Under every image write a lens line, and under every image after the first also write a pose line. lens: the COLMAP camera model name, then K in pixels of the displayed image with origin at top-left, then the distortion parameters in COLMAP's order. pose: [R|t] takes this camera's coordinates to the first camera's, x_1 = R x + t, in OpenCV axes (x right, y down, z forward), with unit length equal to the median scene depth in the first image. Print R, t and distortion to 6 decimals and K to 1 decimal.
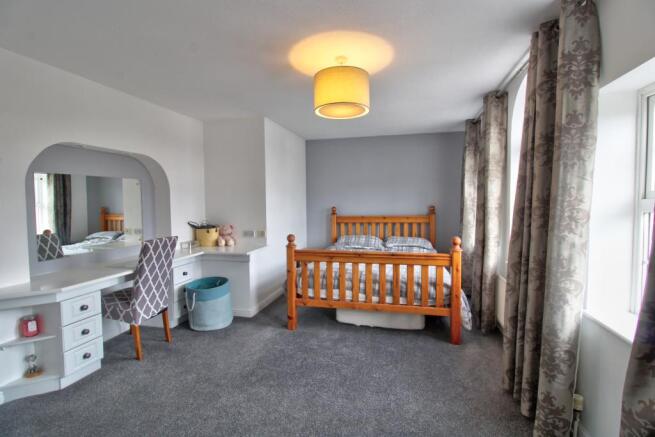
lens RADIAL K [[308.7, 0, 330.5], [0, 308.7, 212.9], [0, 0, 1]] dist [-0.000250, -0.000348]
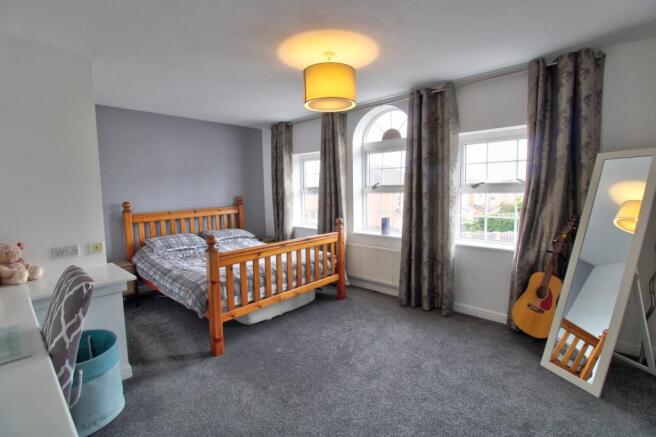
lens RADIAL K [[312.4, 0, 329.1], [0, 312.4, 198.8], [0, 0, 1]] dist [0.000675, -0.000133]
pose [[0.473015, -0.029325, 0.880566, -0.696469], [0.045567, 0.998923, 0.008789, -0.019841], [-0.879875, 0.035967, 0.473842, 0.351489]]
